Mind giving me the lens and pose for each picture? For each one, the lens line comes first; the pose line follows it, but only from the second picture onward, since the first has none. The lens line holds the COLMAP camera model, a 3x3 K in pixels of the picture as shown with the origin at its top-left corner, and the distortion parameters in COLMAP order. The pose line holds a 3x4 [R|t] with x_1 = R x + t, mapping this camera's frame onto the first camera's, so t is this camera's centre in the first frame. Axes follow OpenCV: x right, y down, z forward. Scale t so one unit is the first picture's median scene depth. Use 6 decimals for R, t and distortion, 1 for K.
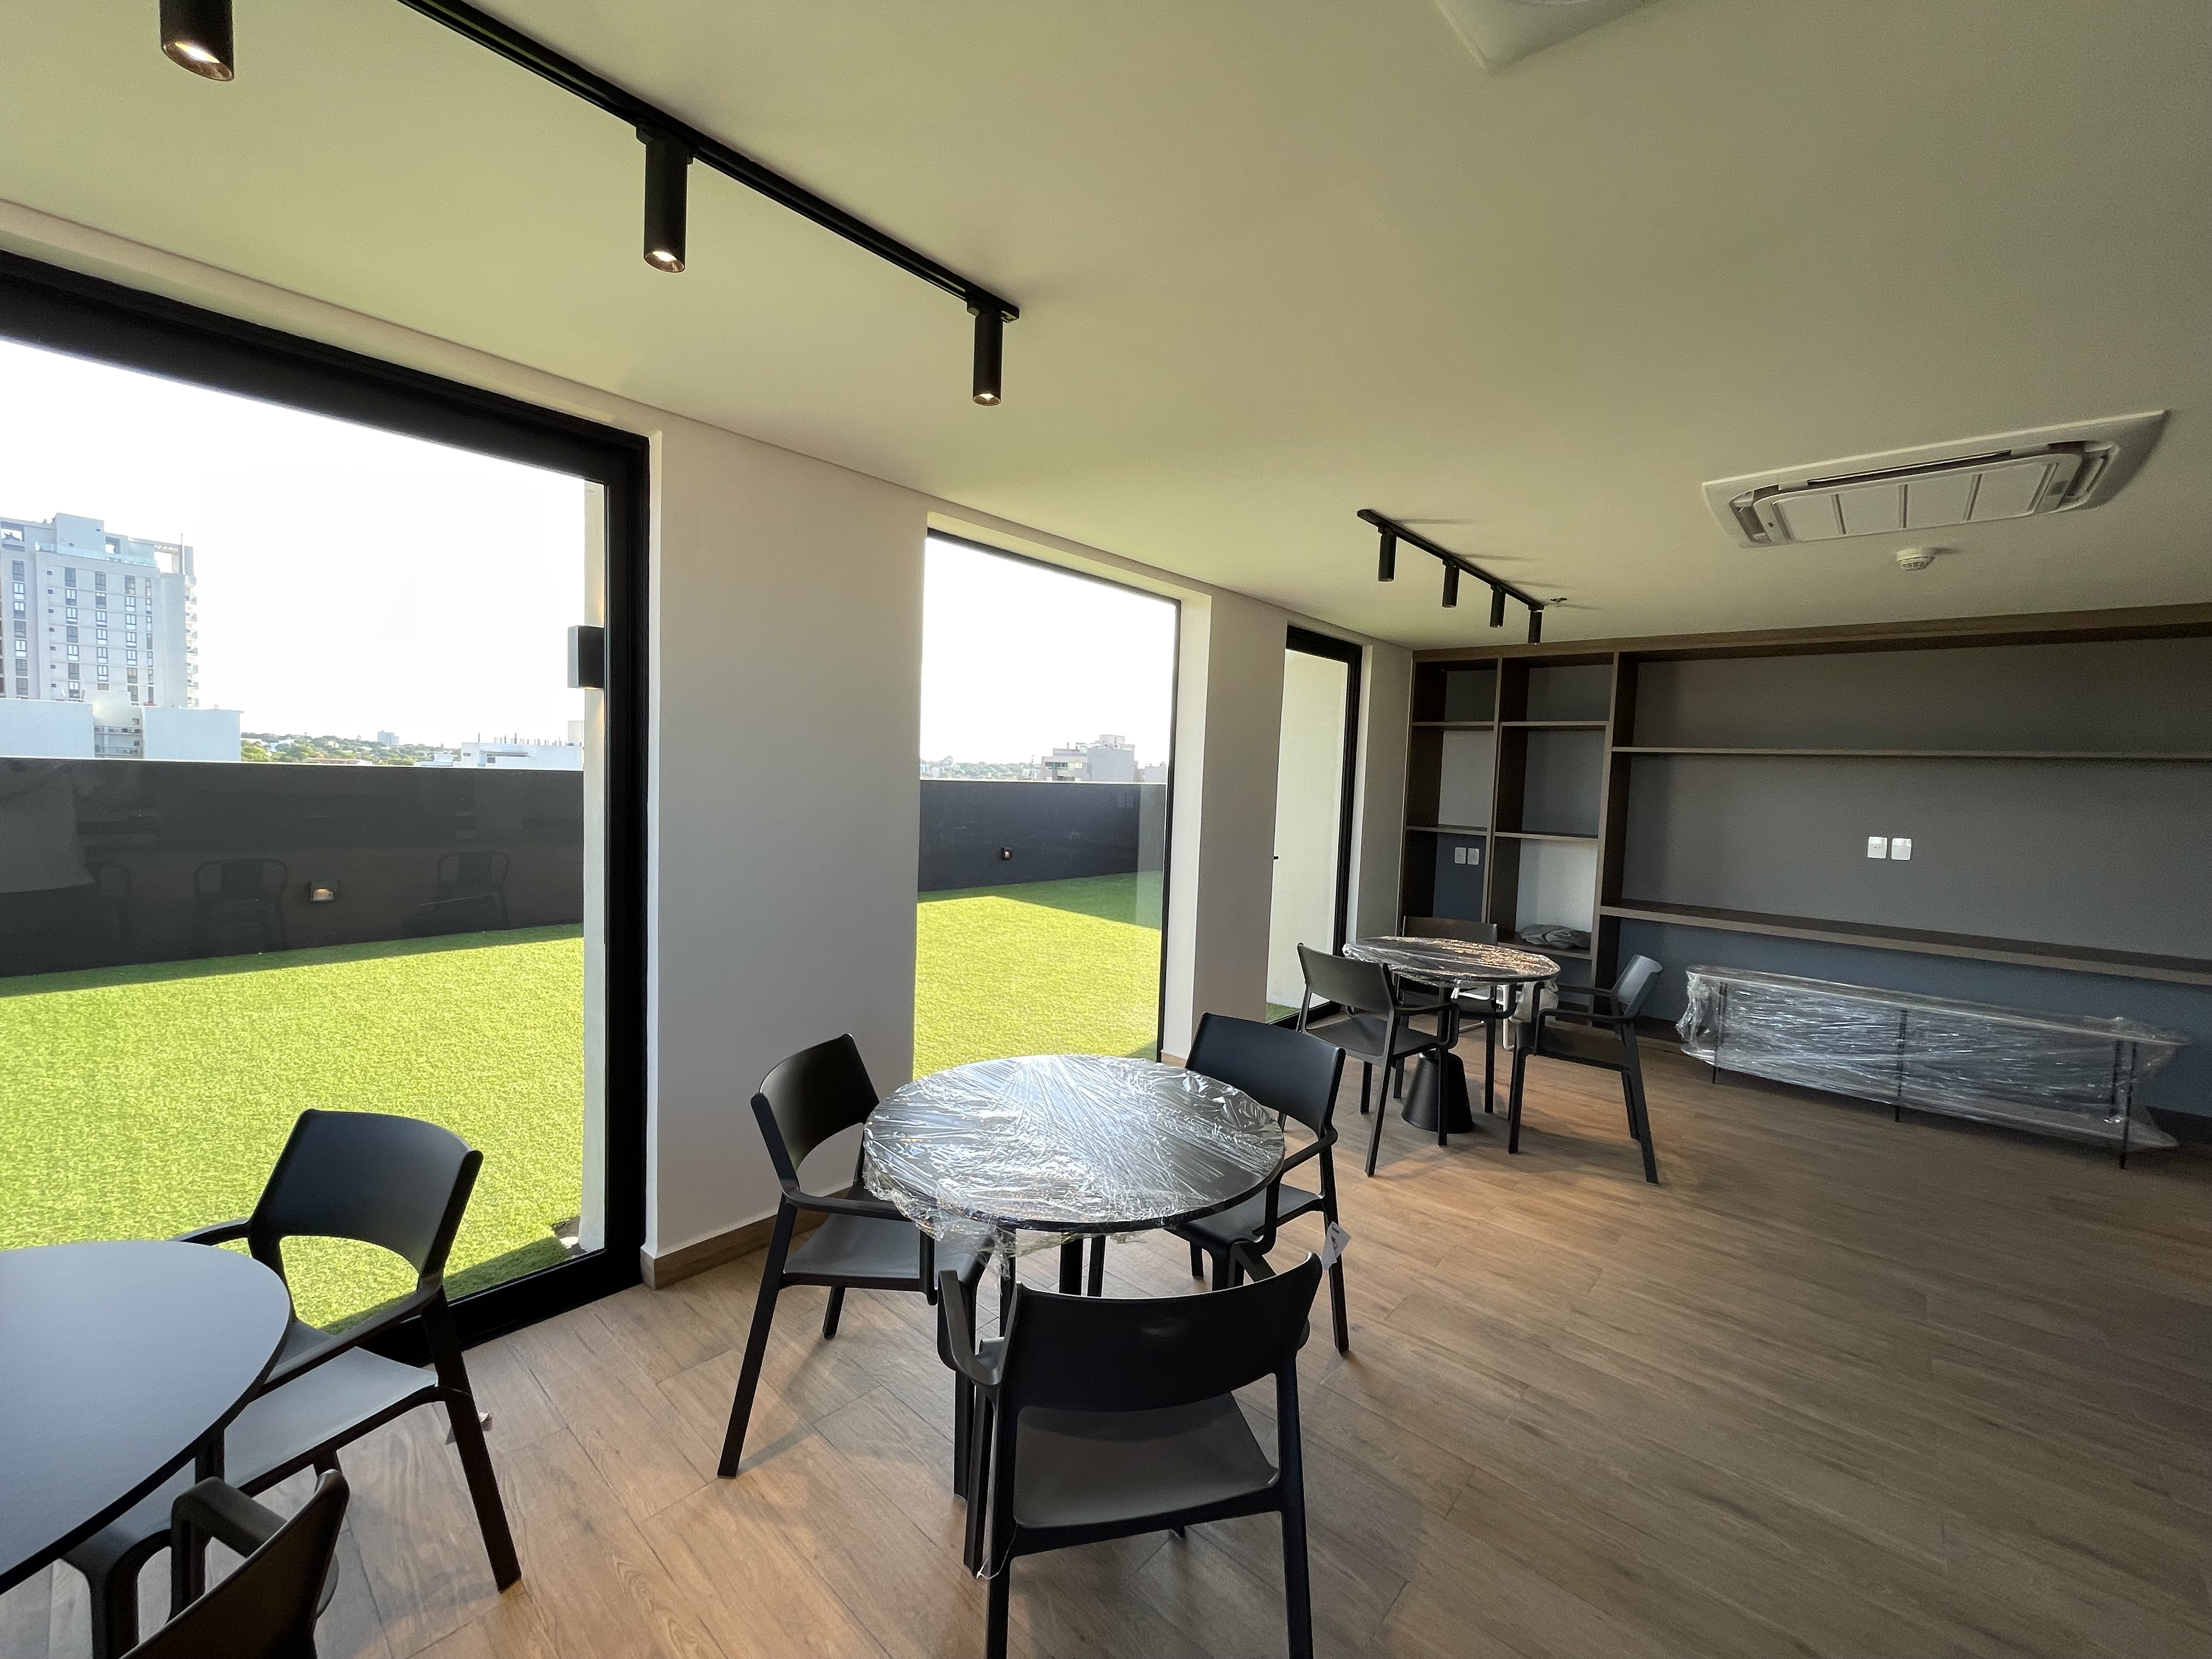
lens RADIAL K [[896.0, 0, 1104.9], [0, 896.0, 819.5], [0, 0, 1]] dist [-0.001058, -0.000407]
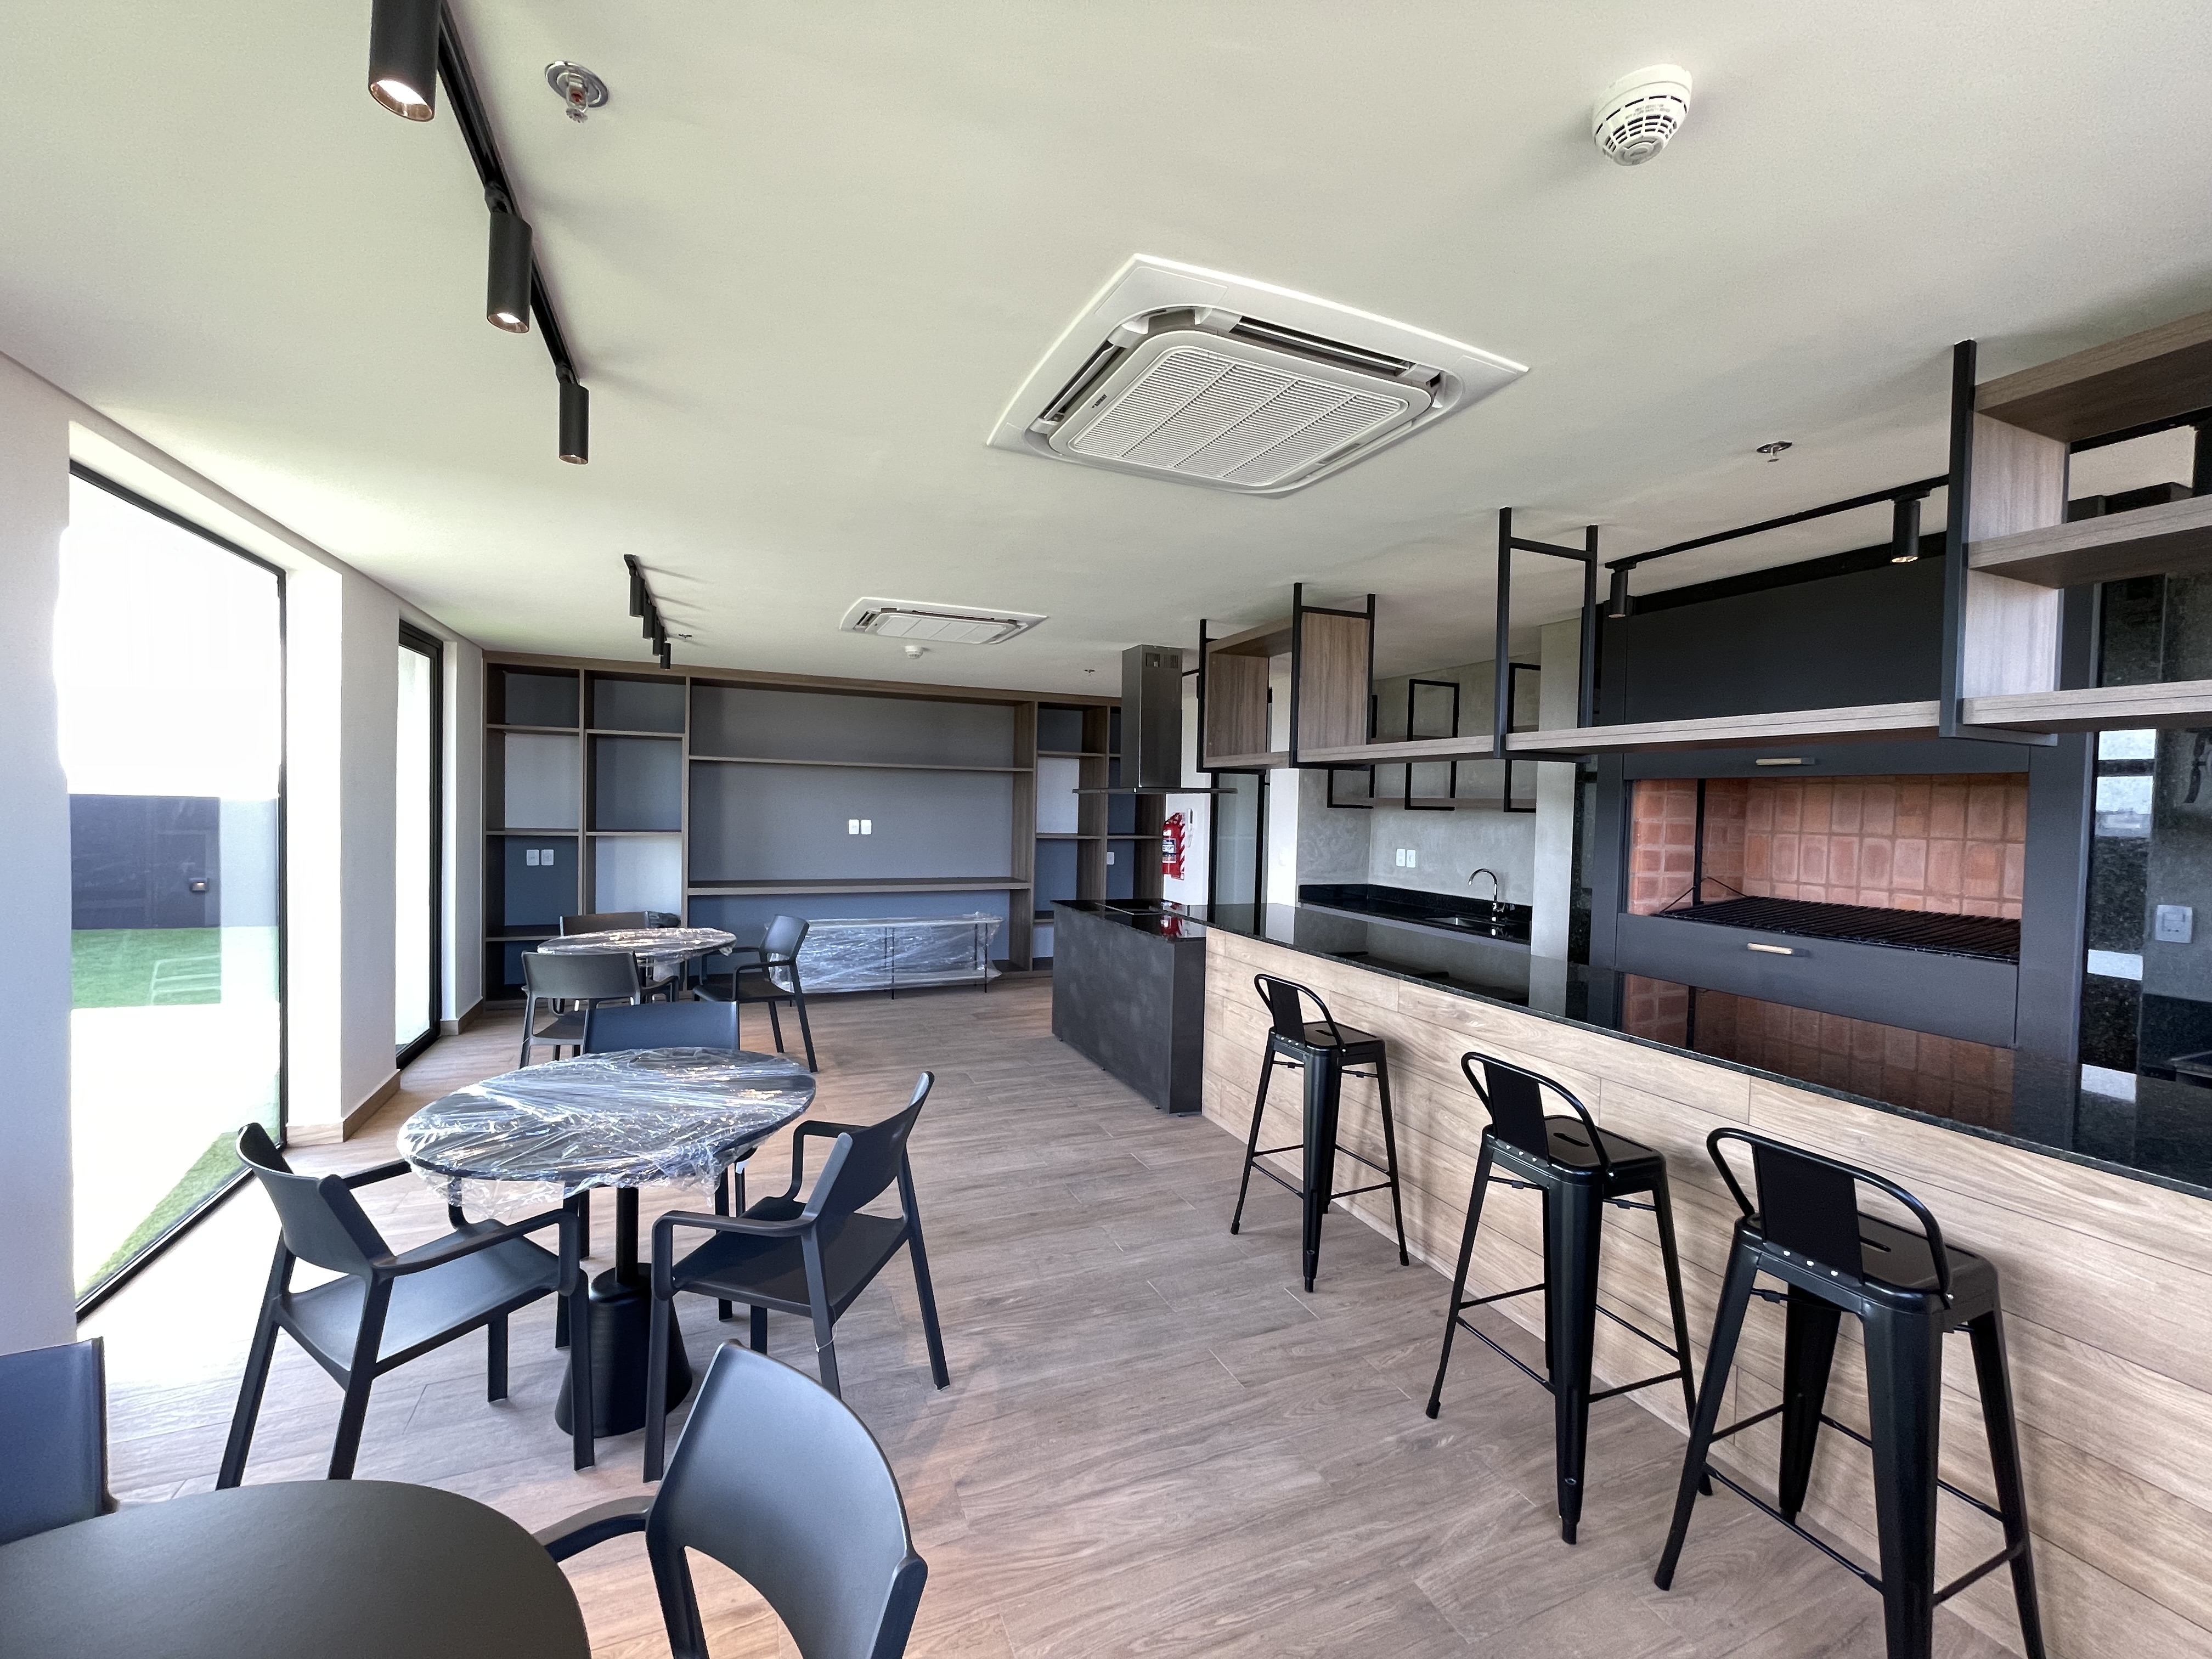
lens RADIAL K [[896.0, 0, 1105.0], [0, 896.0, 828.7], [0, 0, 1]] dist [-0.001058, -0.000407]
pose [[0.426597, -0.055614, 0.902730, -0.445036], [0.037579, 0.998336, 0.043745, -0.022359], [-0.903661, 0.015263, 0.427977, -0.026098]]
